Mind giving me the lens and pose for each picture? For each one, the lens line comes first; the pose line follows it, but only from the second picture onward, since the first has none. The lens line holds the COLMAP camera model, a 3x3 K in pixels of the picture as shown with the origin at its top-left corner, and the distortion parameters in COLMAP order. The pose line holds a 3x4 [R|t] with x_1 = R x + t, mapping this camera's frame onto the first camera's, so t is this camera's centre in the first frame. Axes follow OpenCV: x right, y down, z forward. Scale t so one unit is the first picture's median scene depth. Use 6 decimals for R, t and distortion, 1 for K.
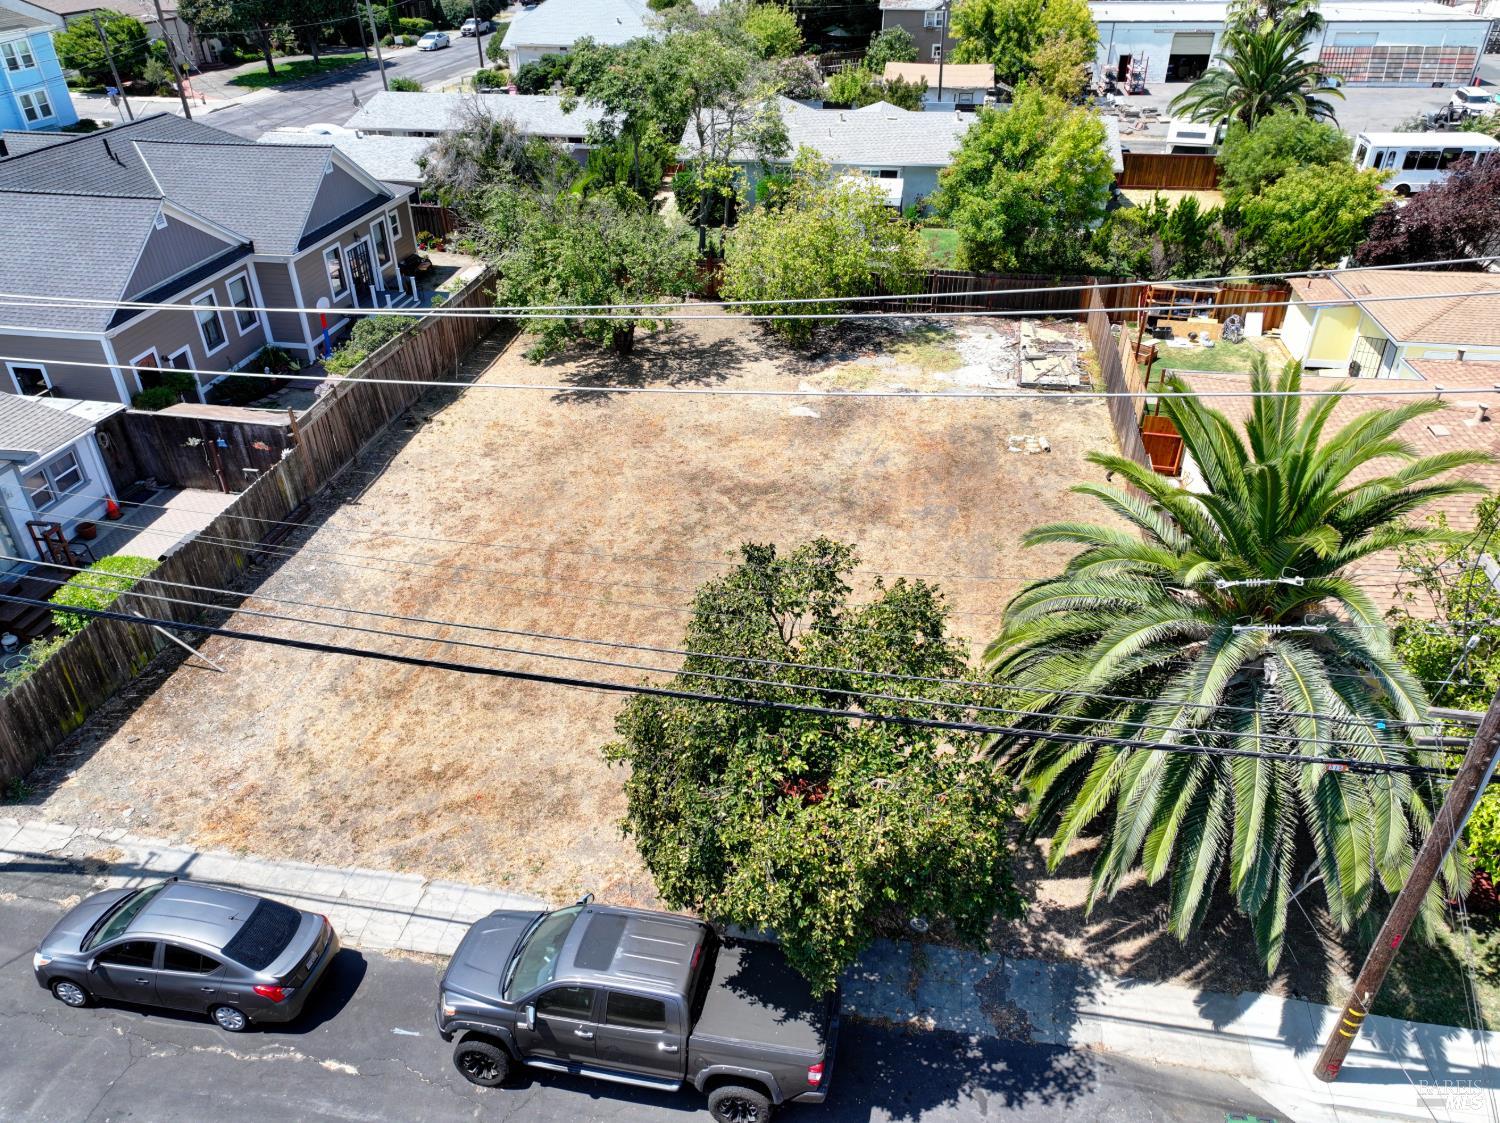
lens RADIAL K [[1054.5, 0, 755.8], [0, 1054.5, 552.9], [0, 0, 1]] dist [-0.000012, 0.016619]
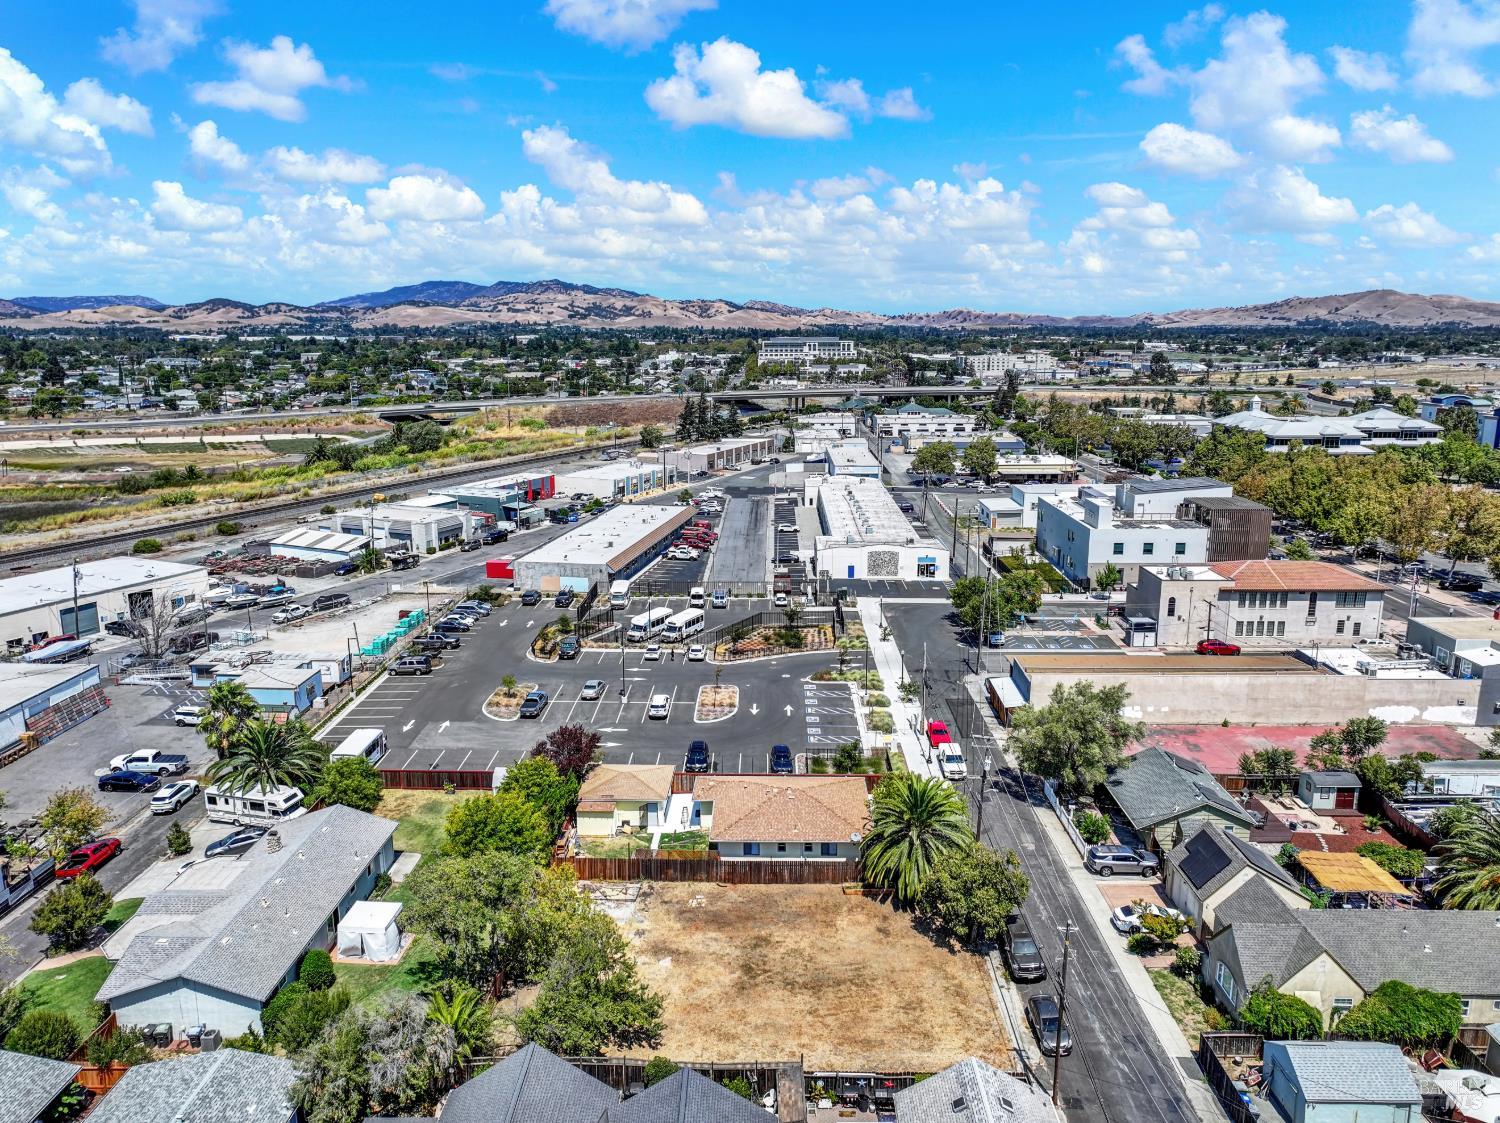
lens RADIAL K [[1054.5, 0, 755.8], [0, 1054.5, 552.9], [0, 0, 1]] dist [-0.000012, 0.016619]
pose [[-0.139896, -0.196801, 0.970411, -1.671499], [0.531637, 0.811875, 0.241291, -1.096656], [-0.835339, 0.549662, -0.008952, 0.452427]]
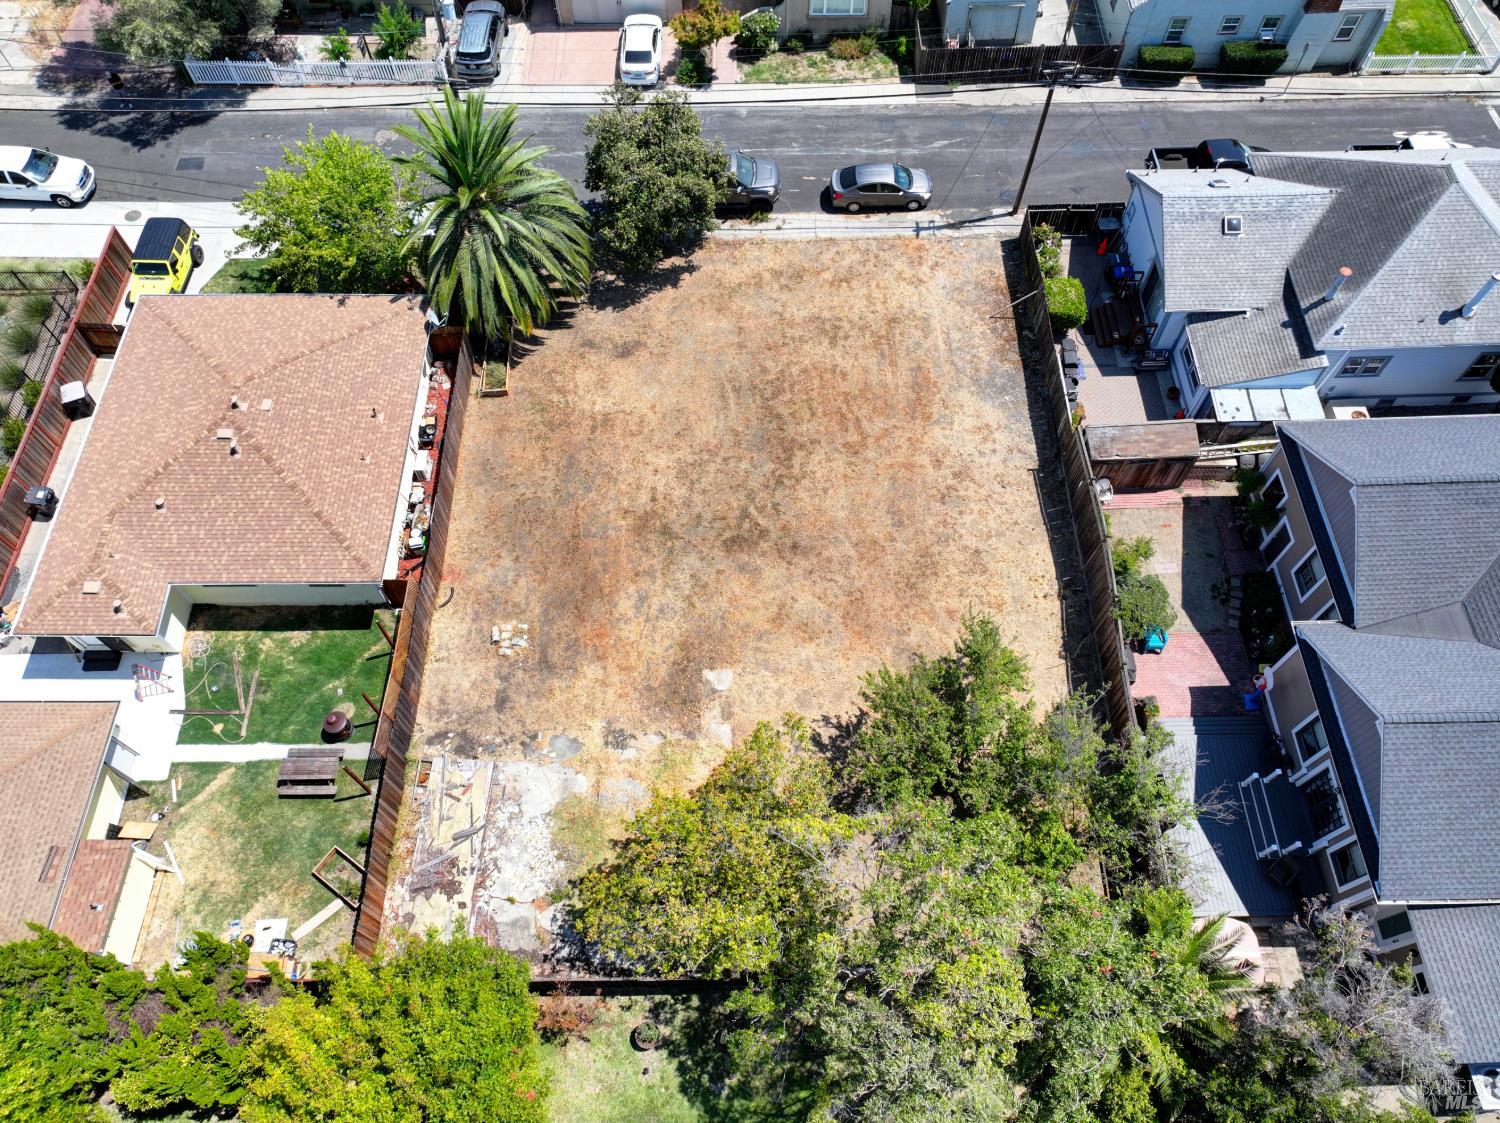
lens RADIAL K [[1054.5, 0, 755.8], [0, 1054.5, 552.9], [0, 0, 1]] dist [-0.000012, 0.016619]
pose [[-0.985463, 0.150368, -0.079075, 0.070797], [-0.085519, -0.036875, 0.995654, -1.110597], [0.146799, 0.987942, 0.049198, 0.814332]]
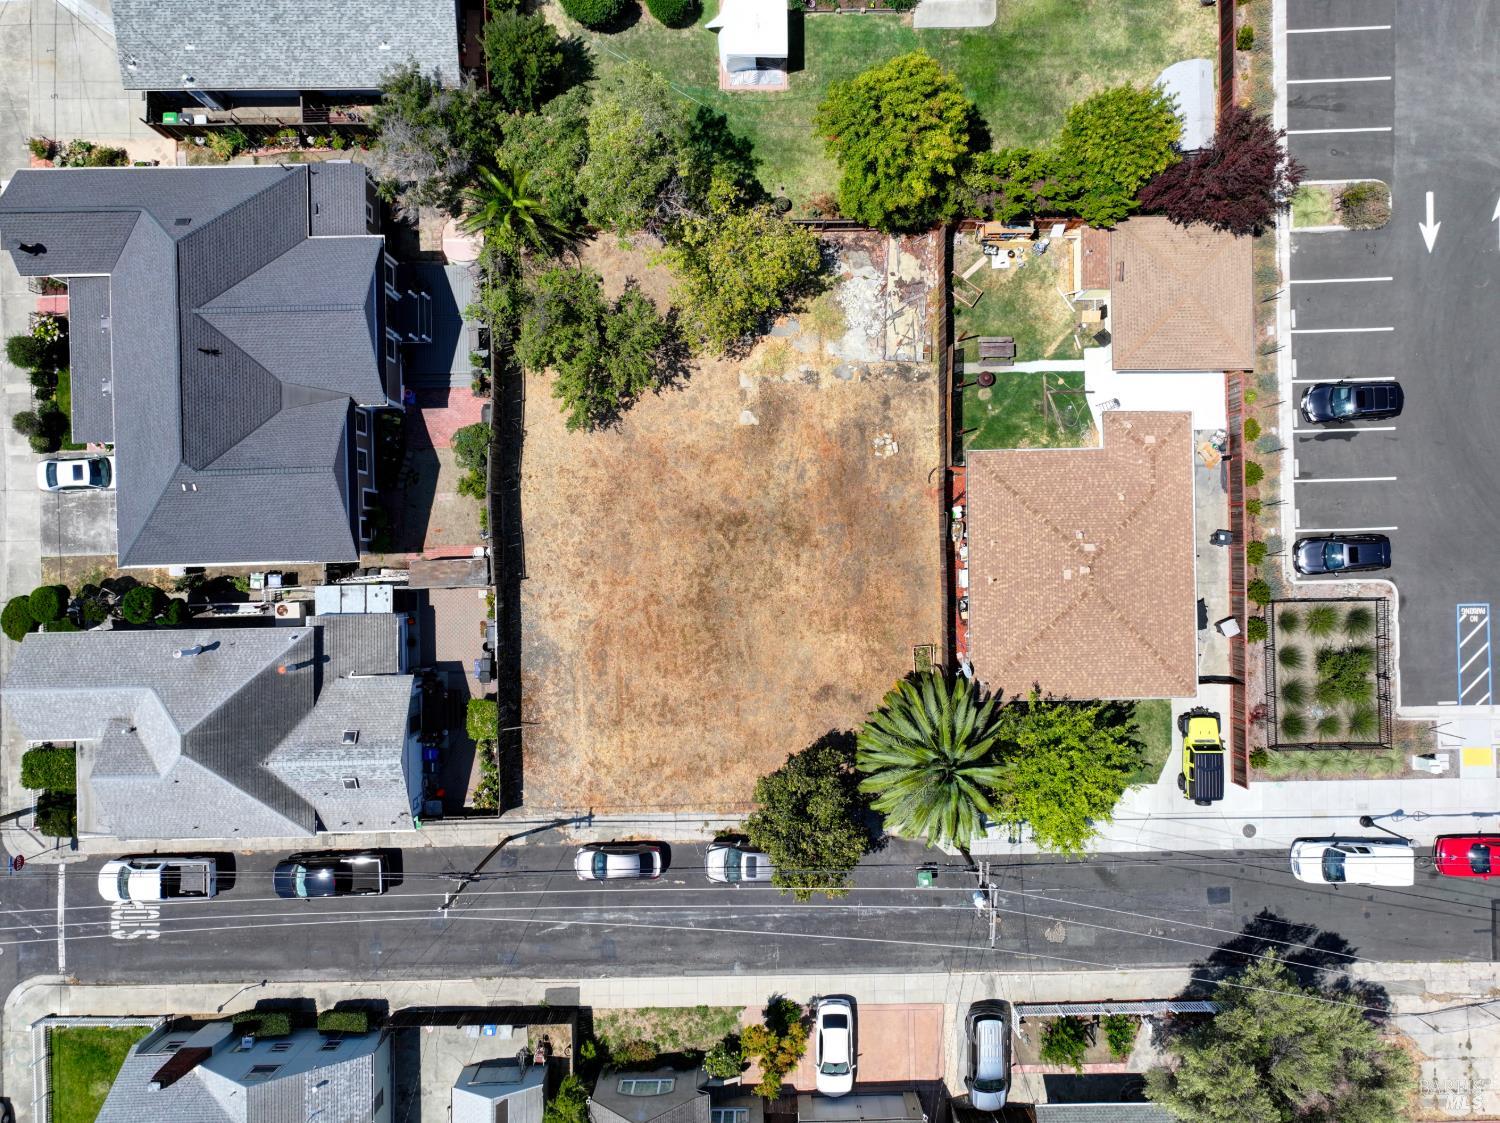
lens RADIAL K [[1038.9, 0, 753.2], [0, 1038.9, 561.8], [0, 0, 1]] dist [0.004270, 0.002432]
pose [[0.984818, -0.173445, 0.007031, 0.004832], [0.088097, 0.534296, 0.840694, -1.285805], [-0.149571, -0.827311, 0.541465, -0.016255]]
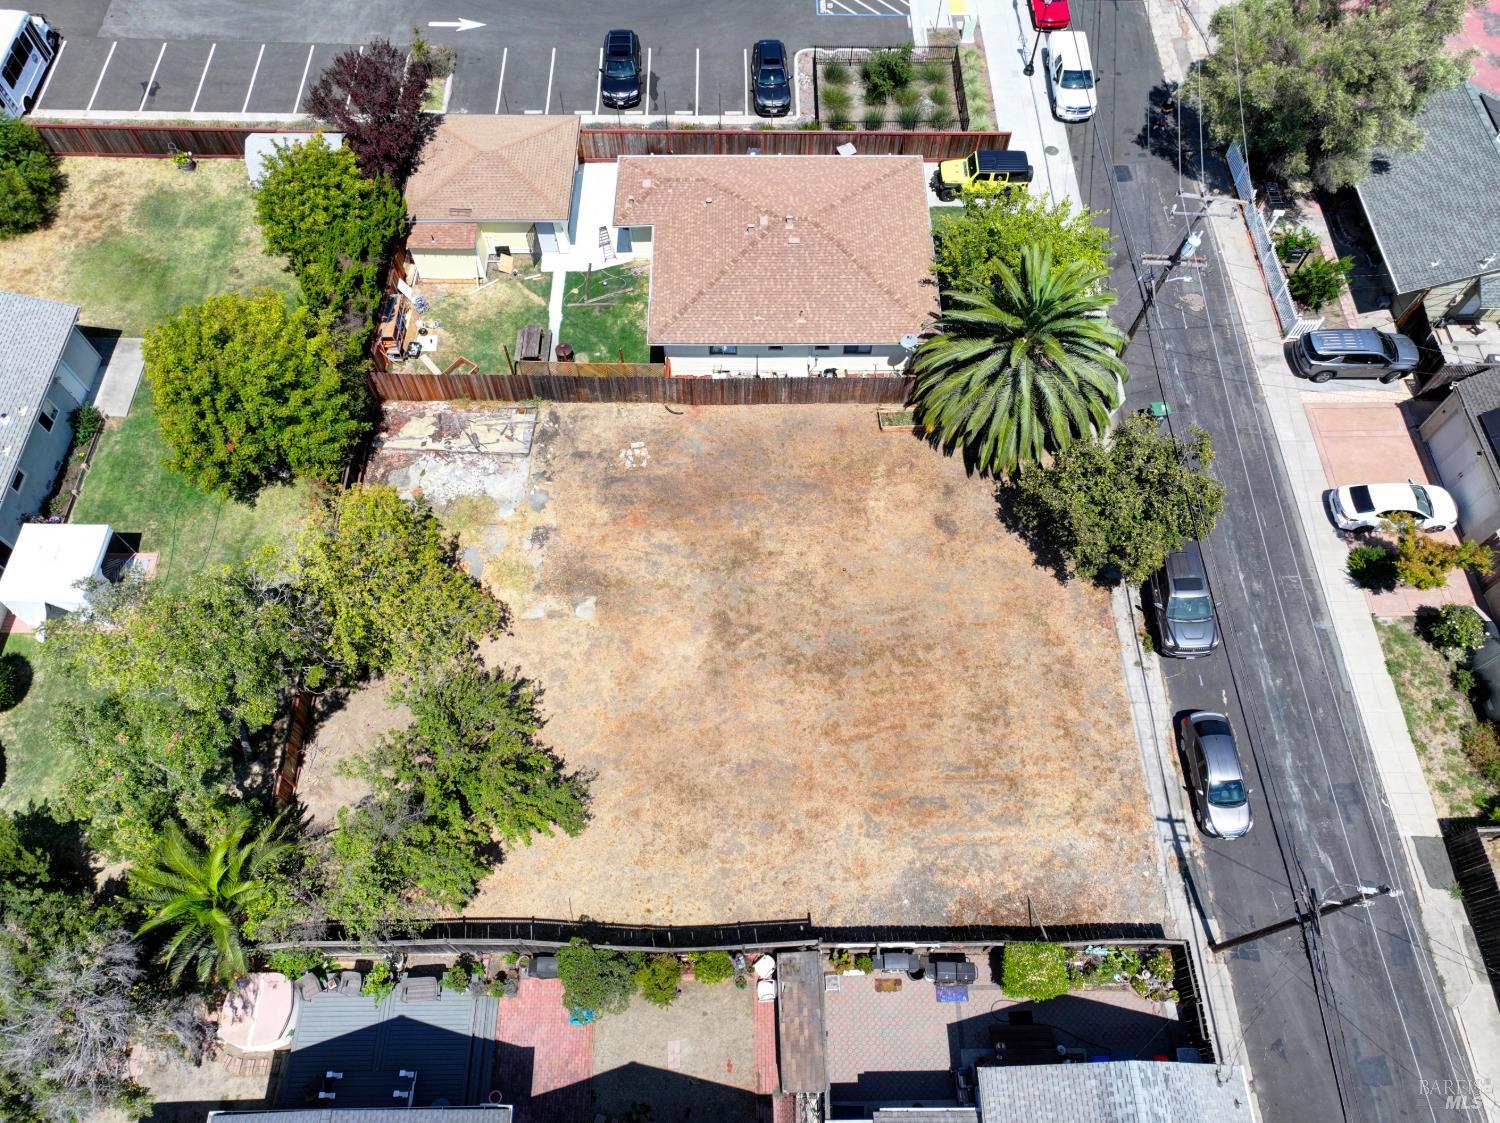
lens RADIAL K [[1052.1, 0, 754.9], [0, 1052.1, 557.2], [0, 0, 1]] dist [-0.008556, 0.027035]
pose [[-0.166550, -0.861090, 0.480402, -0.486020], [0.522298, 0.336200, 0.783692, -0.947557], [-0.836340, 0.381437, 0.393752, 0.350470]]
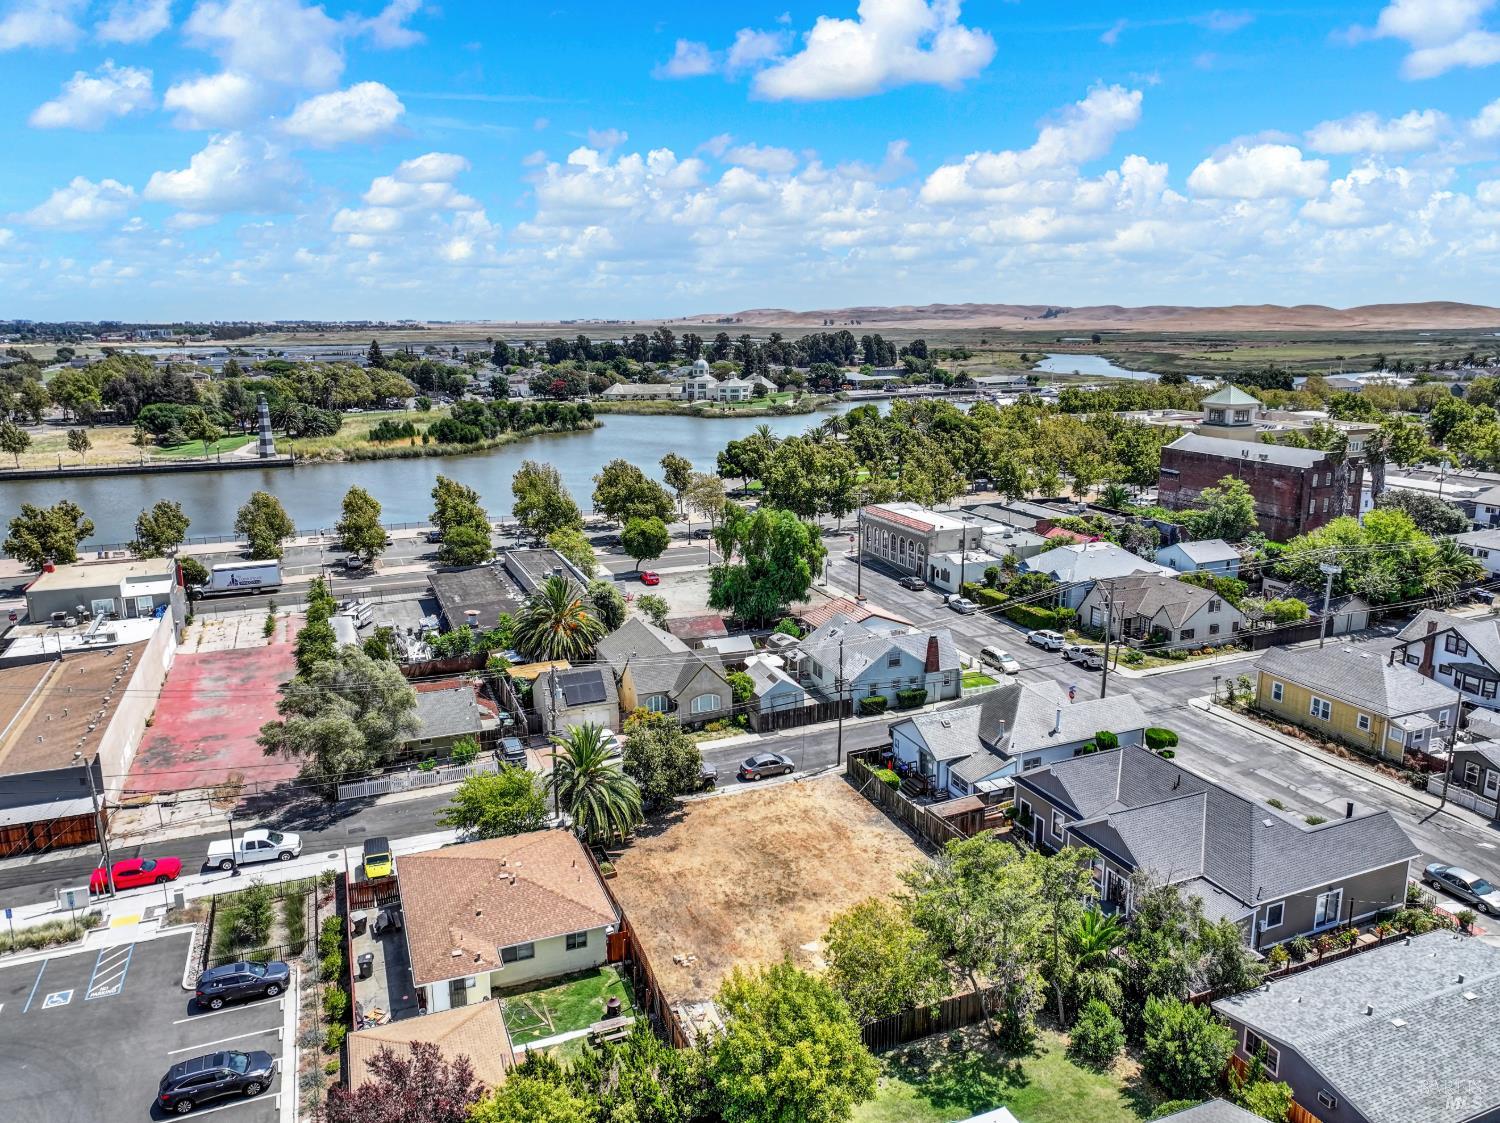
lens RADIAL K [[1050.5, 0, 756.3], [0, 1050.5, 565.5], [0, 0, 1]] dist [0.011829, 0.002768]
pose [[-0.851882, 0.129013, -0.507596, 0.907481], [-0.271754, 0.719621, 0.638980, -1.644443], [0.447714, 0.682276, -0.577972, 1.499744]]
